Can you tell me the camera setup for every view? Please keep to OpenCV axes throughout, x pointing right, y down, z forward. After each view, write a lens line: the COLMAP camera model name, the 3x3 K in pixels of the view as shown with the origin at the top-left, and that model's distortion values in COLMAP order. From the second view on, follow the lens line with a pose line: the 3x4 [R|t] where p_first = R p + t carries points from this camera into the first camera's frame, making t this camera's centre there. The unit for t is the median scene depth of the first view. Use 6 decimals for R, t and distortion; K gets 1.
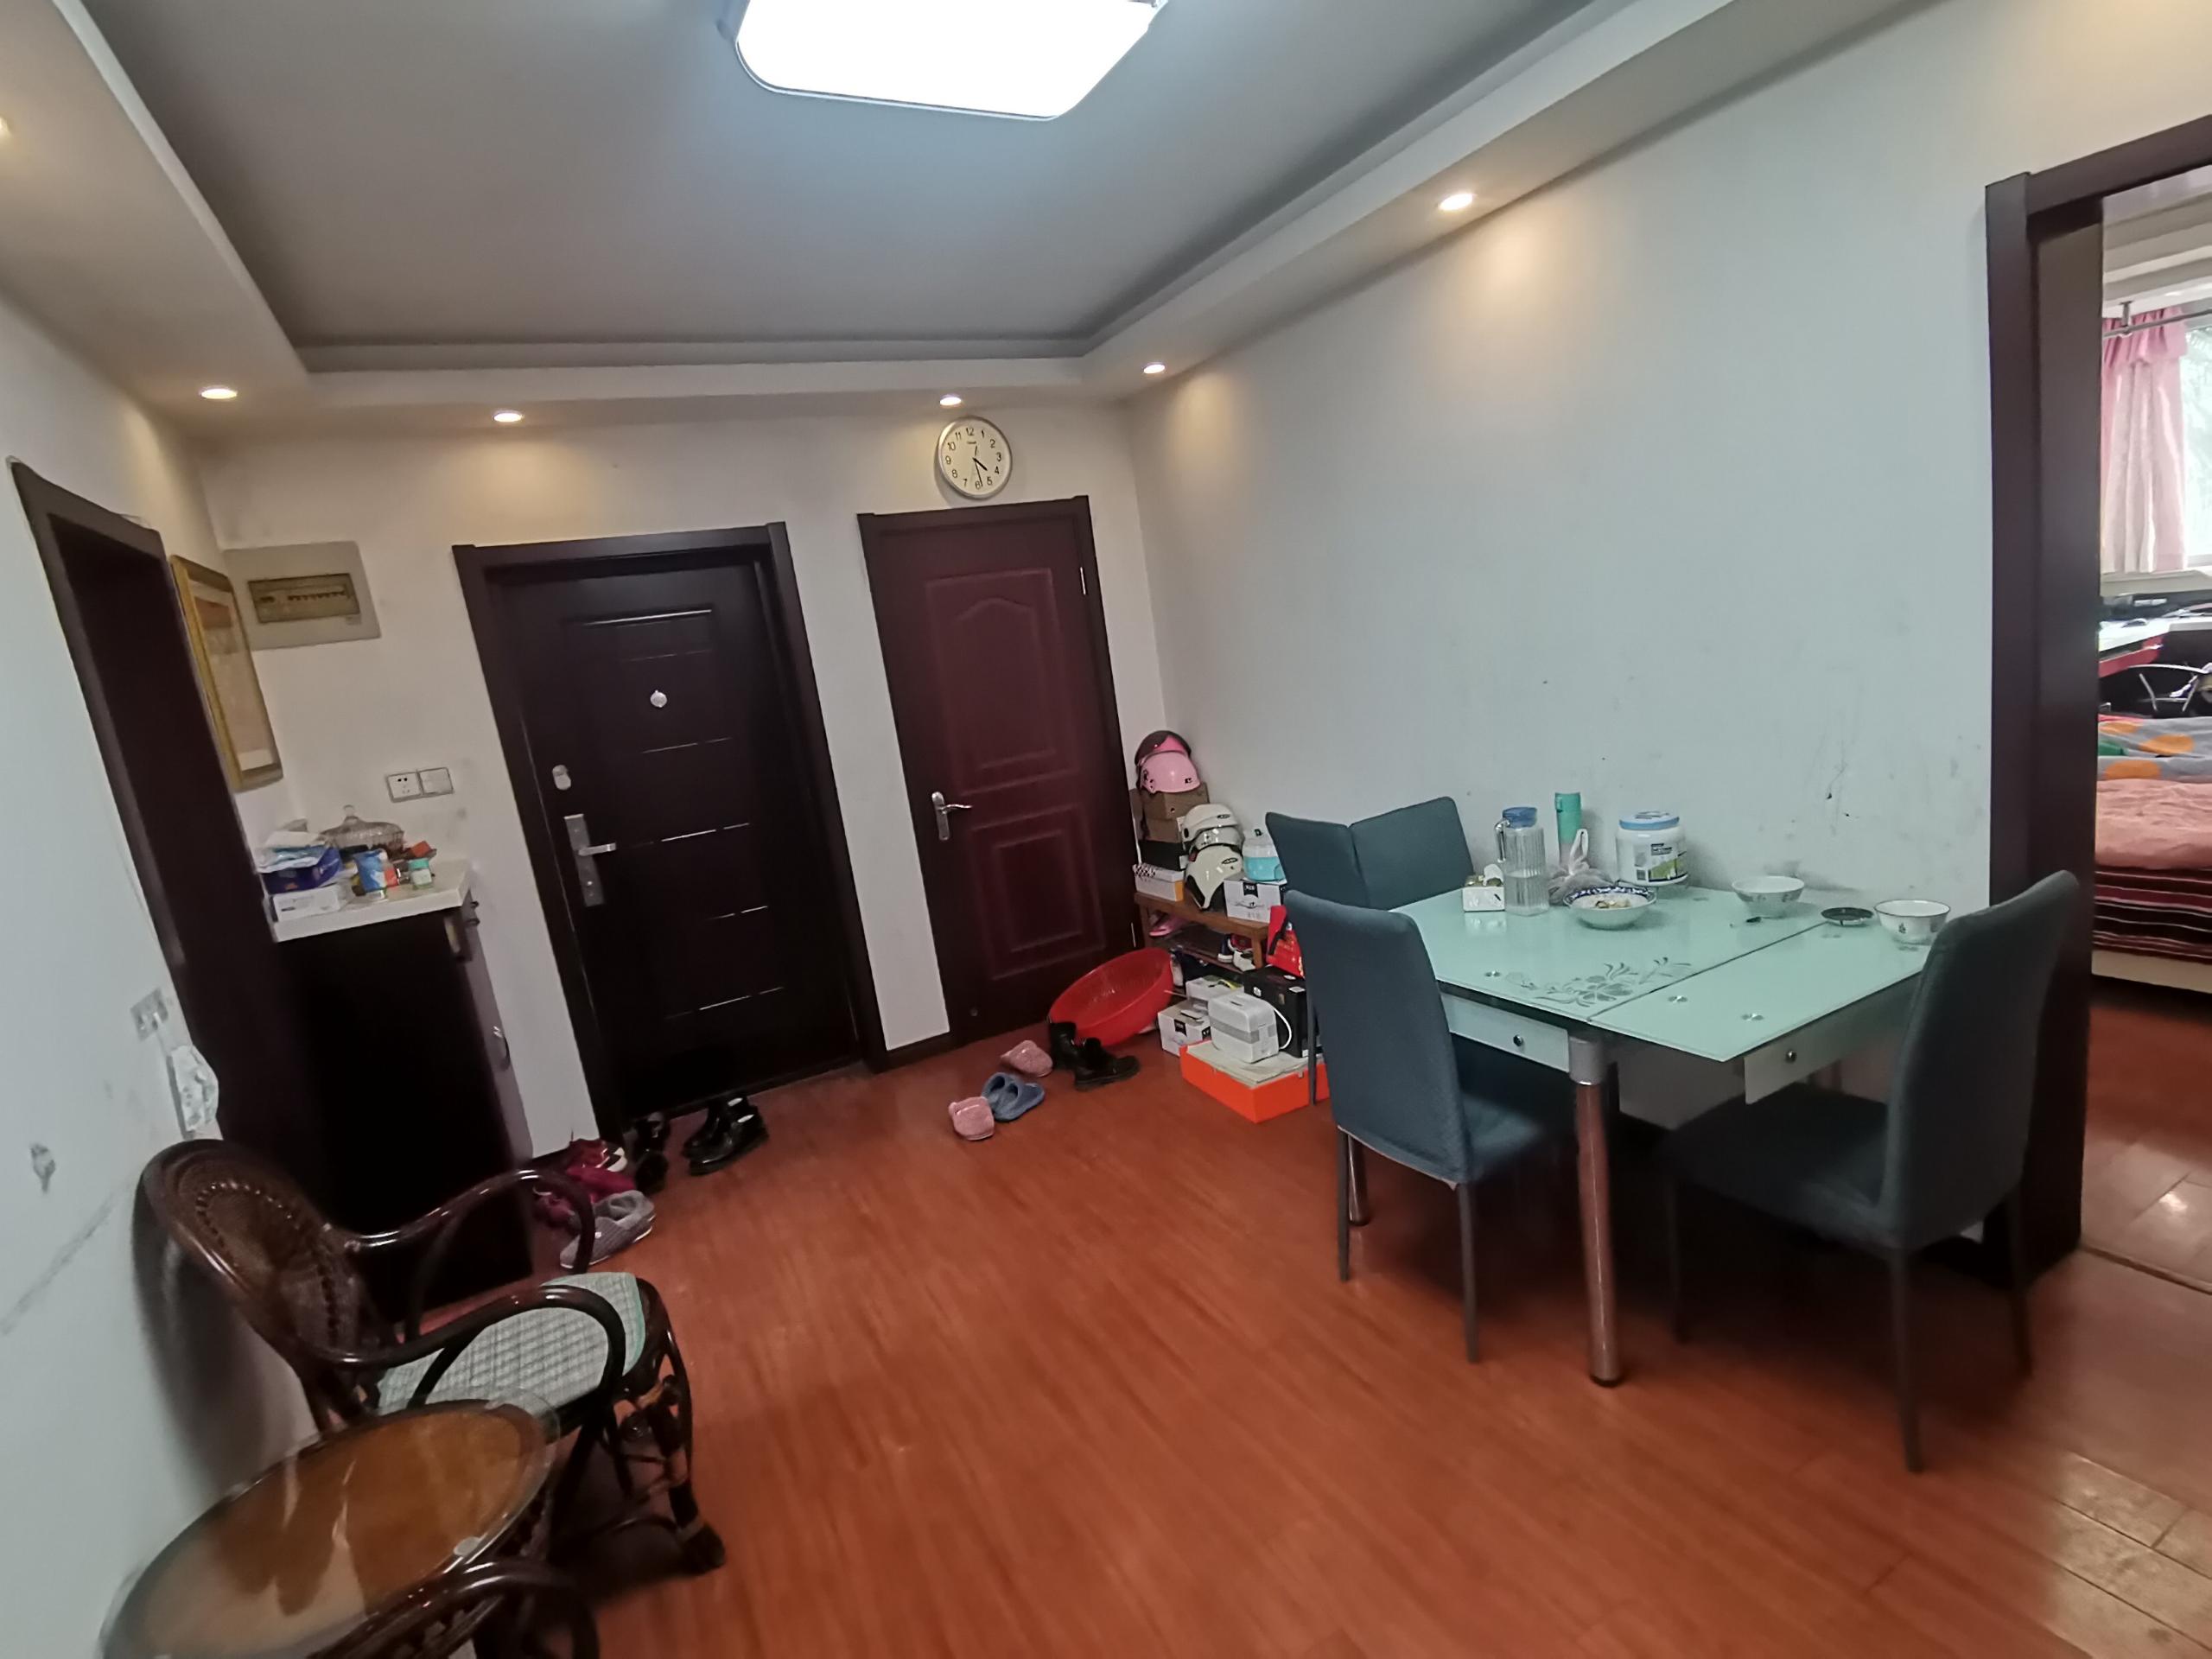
lens RADIAL K [[1112.1, 0, 1115.7], [0, 1112.1, 842.6], [0, 0, 1]] dist [-0.004343, -0.001588]
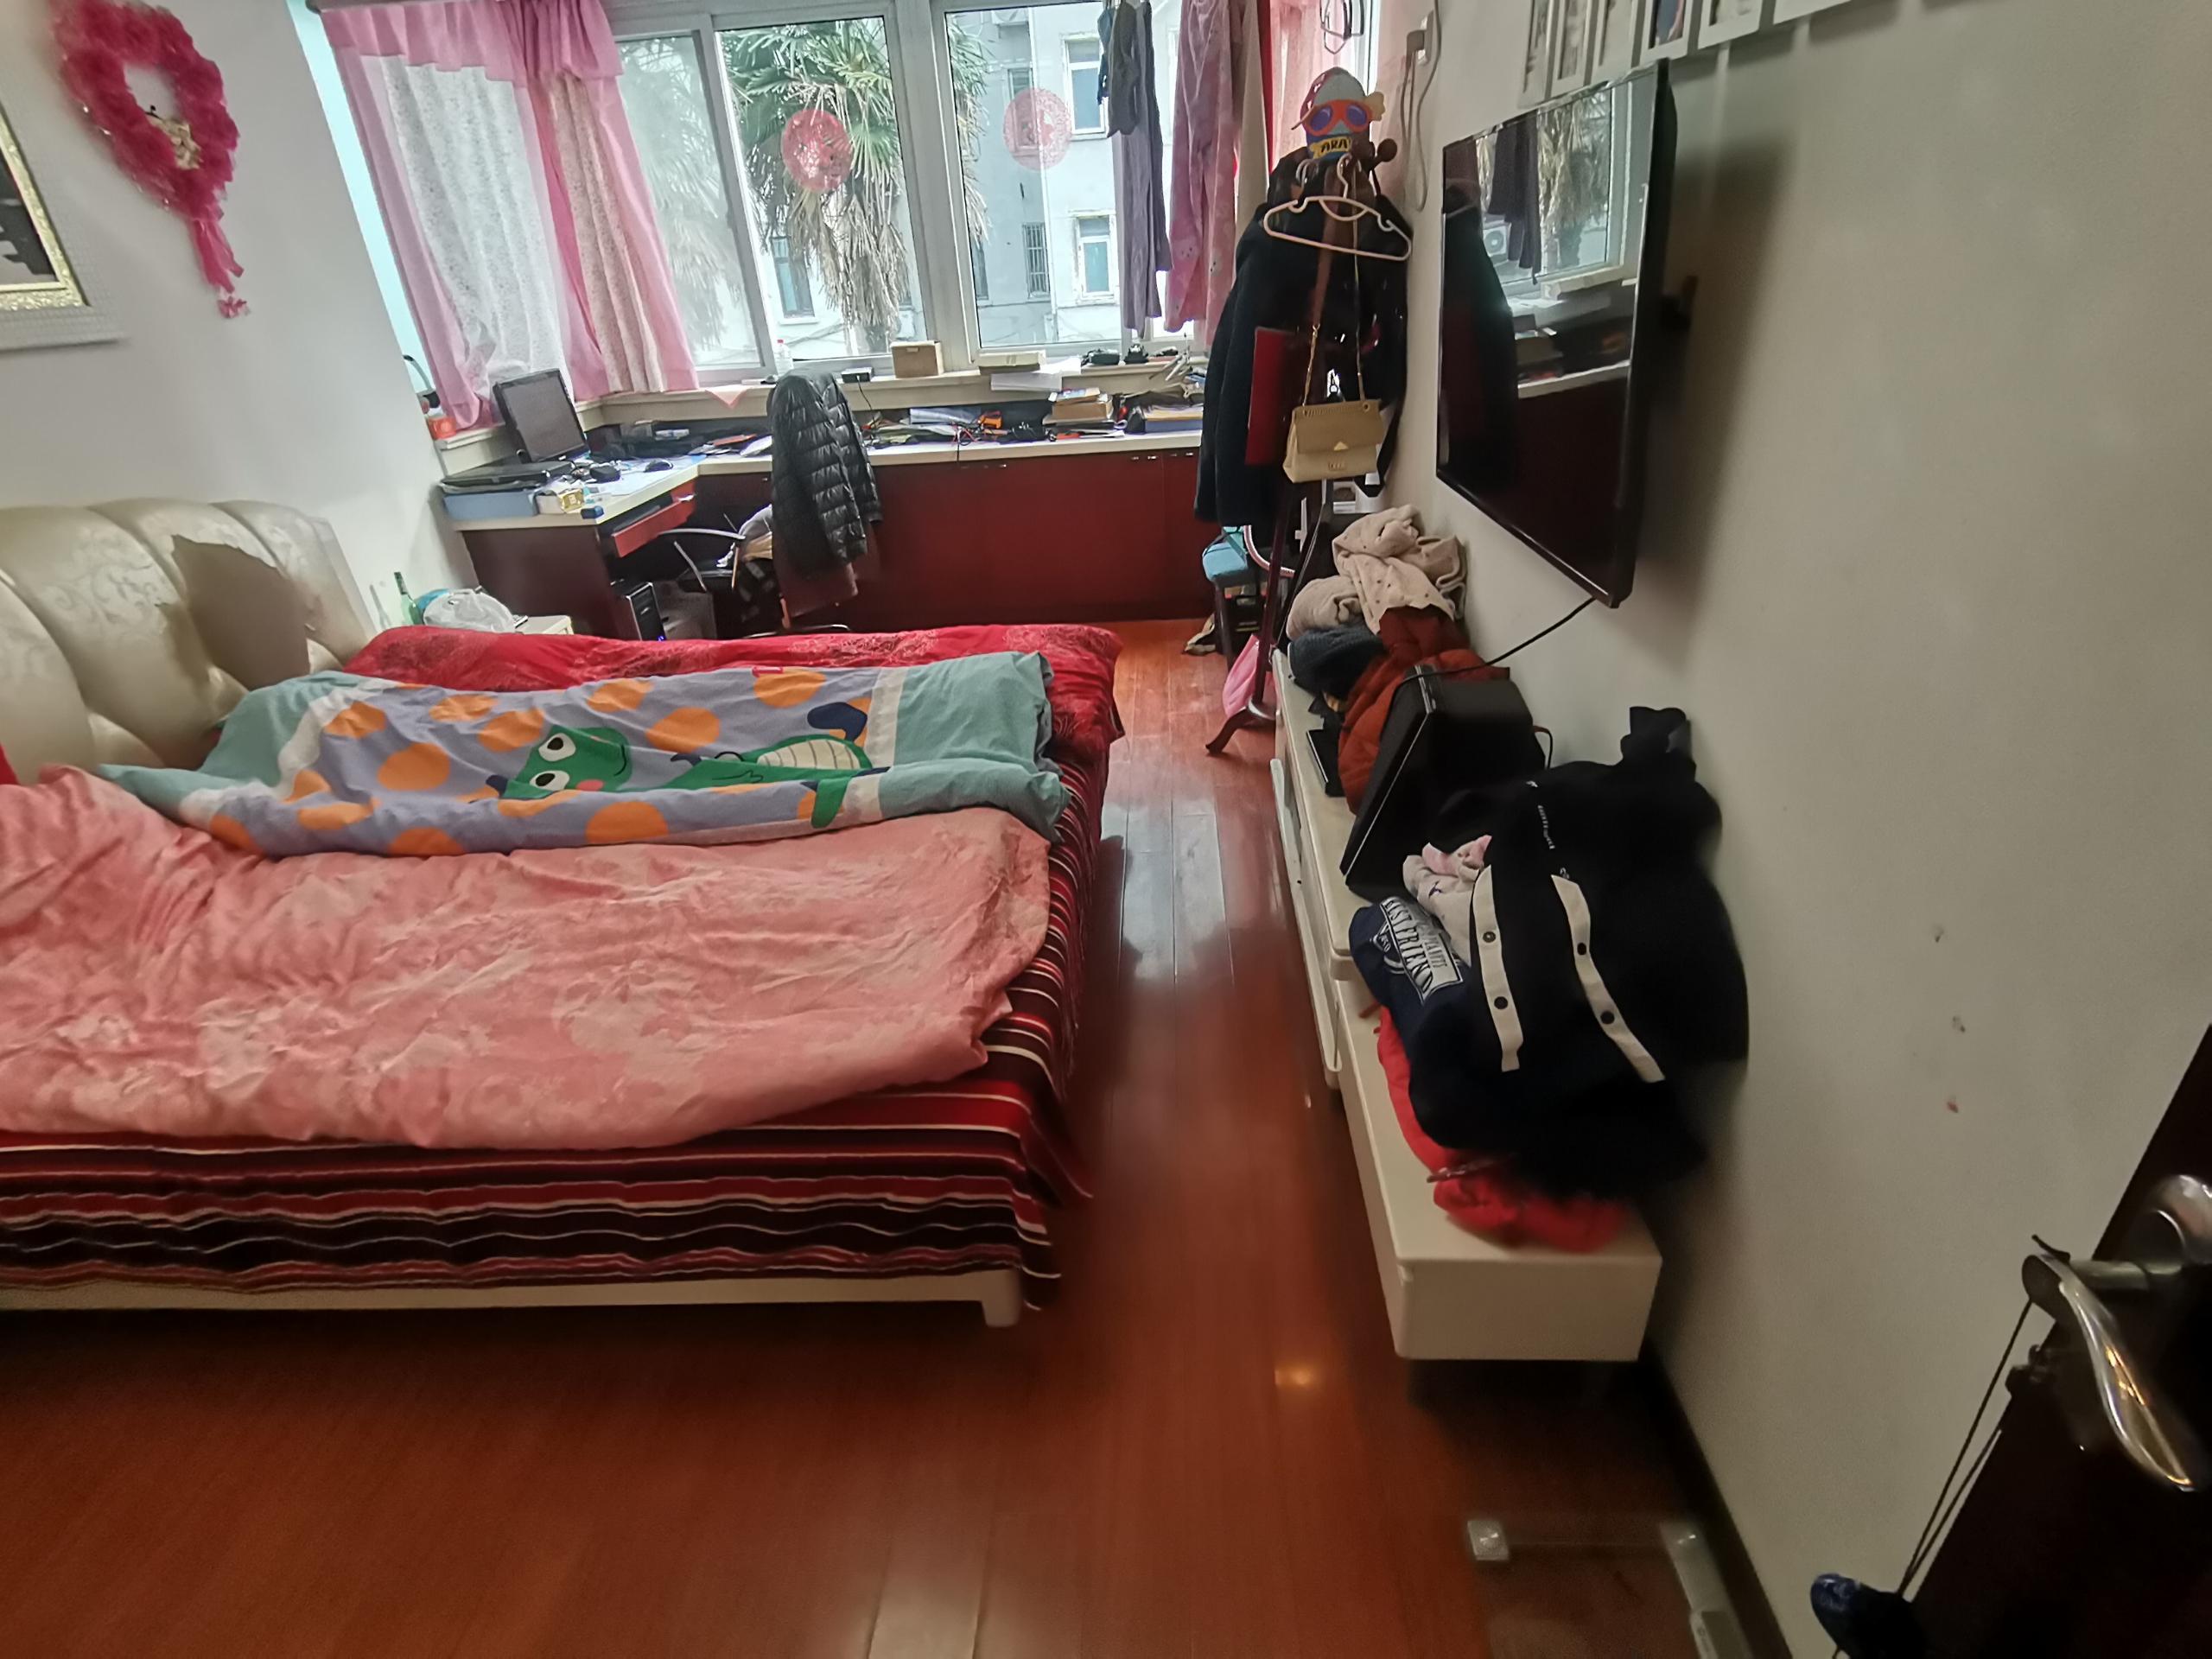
lens RADIAL K [[1112.1, 0, 1113.2], [0, 1112.1, 828.4], [0, 0, 1]] dist [-0.004343, -0.001588]
pose [[0.503165, -0.295635, 0.812050, 0.397342], [0.159451, 0.955292, 0.248984, -0.102626], [-0.849353, 0.004202, 0.527808, 0.348088]]
